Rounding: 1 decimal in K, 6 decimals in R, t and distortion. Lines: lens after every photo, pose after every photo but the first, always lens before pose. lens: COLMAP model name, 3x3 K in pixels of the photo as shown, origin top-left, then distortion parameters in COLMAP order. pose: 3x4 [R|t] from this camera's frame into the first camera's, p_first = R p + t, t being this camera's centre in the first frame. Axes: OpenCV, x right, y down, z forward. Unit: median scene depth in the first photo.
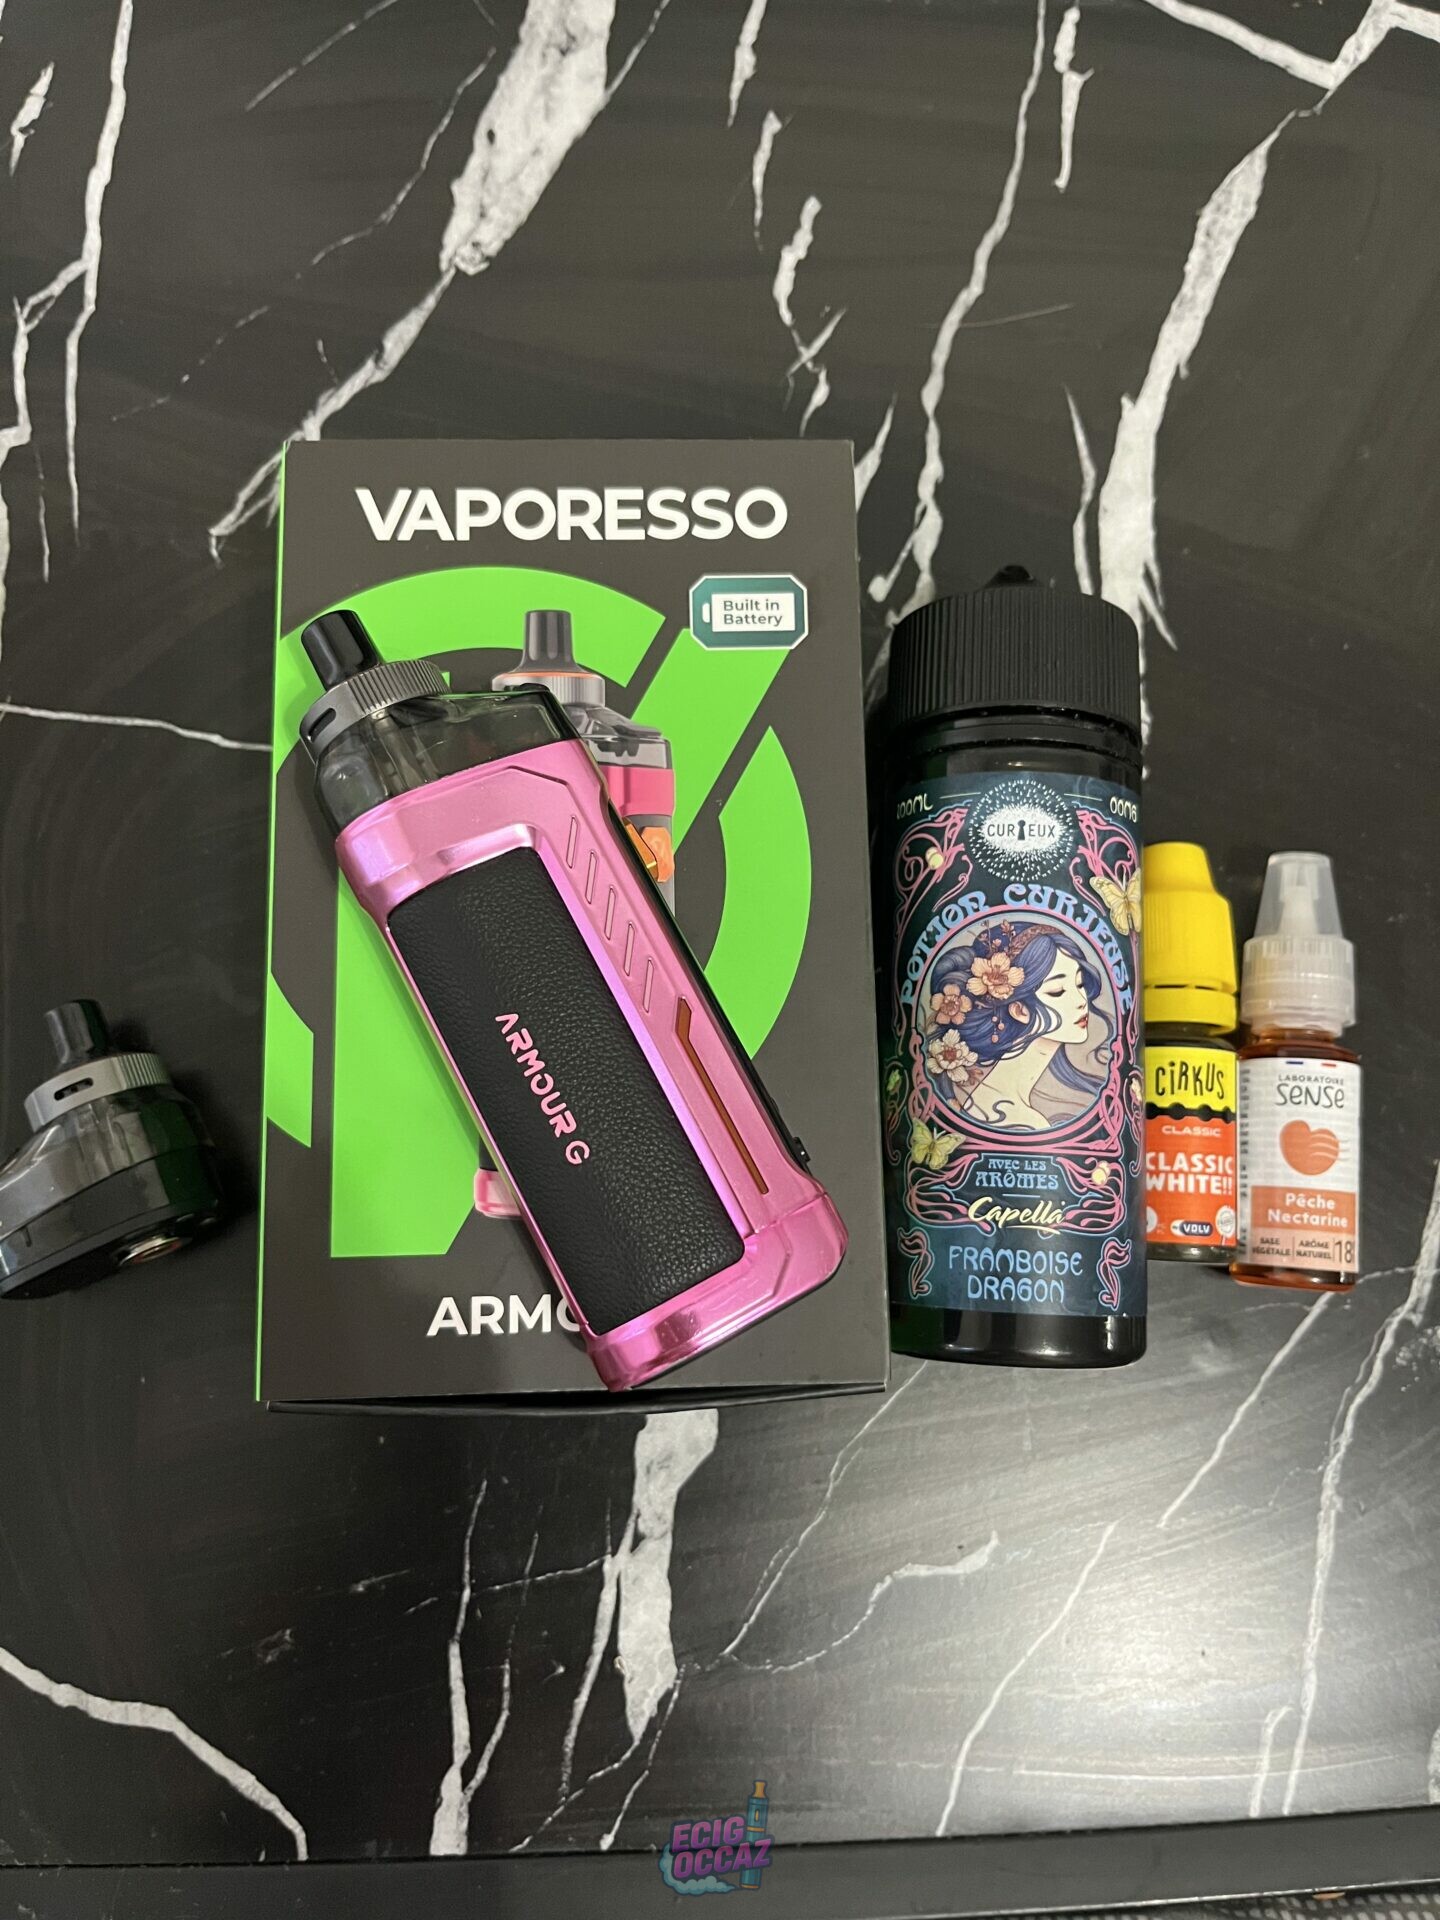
lens RADIAL K [[1471.8, 0, 716.8], [0, 1471.8, 943.0], [0, 0, 1]] dist [0.010039, -0.044890]
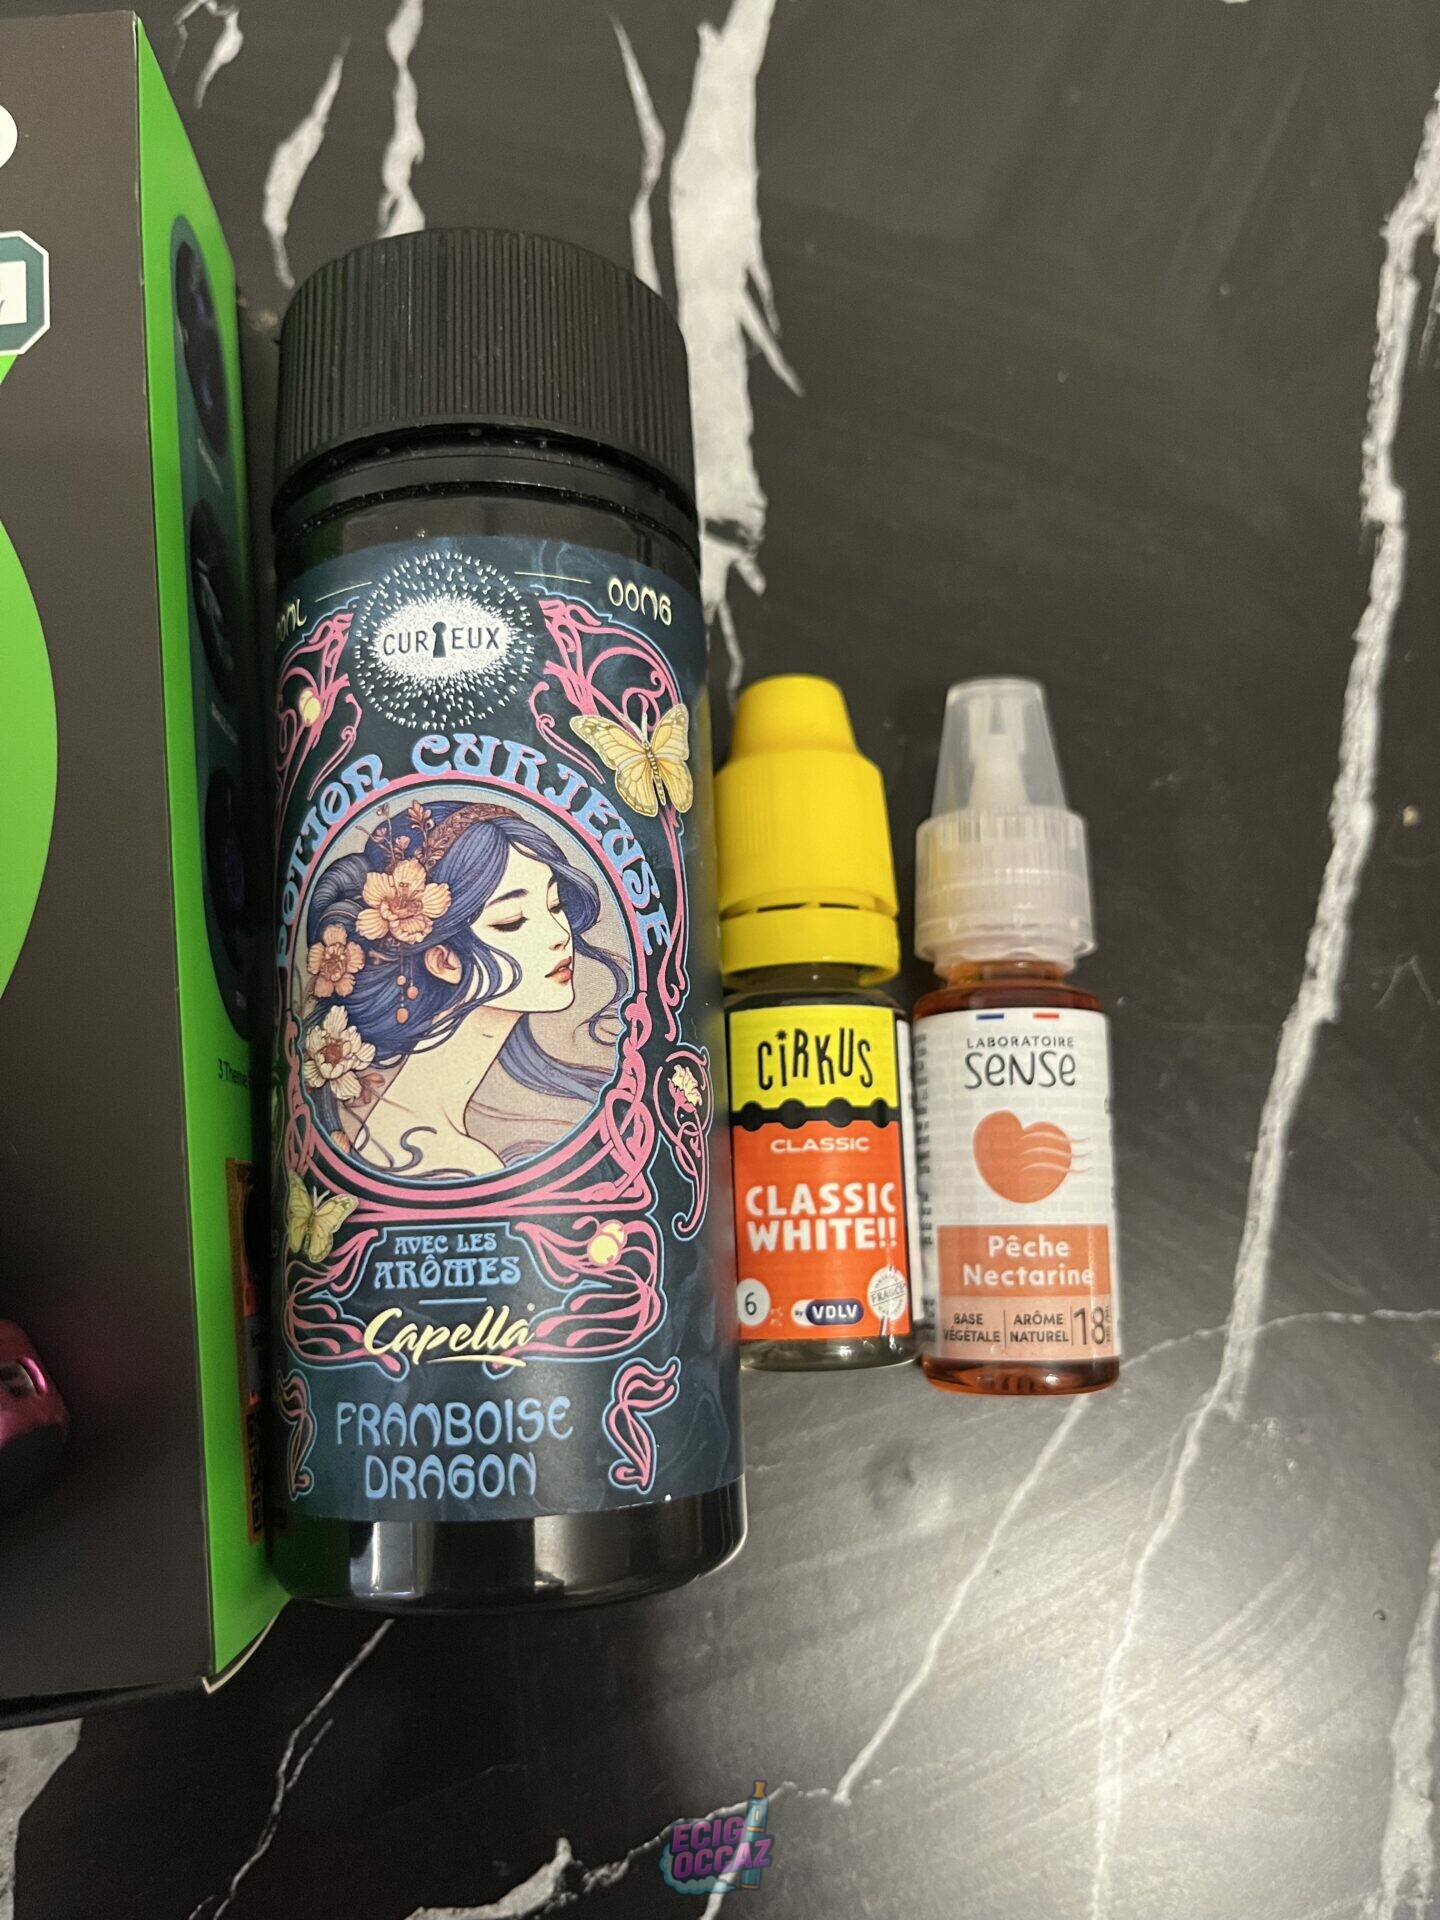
lens RADIAL K [[1510.2, 0, 727.4], [0, 1510.2, 949.5], [0, 0, 1]] dist [0.013418, -0.066997]
pose [[0.995156, -0.079508, 0.057812, 0.271167], [0.079591, 0.996827, 0.000868, 0.048224], [-0.057698, 0.003738, 0.998327, 0.418391]]
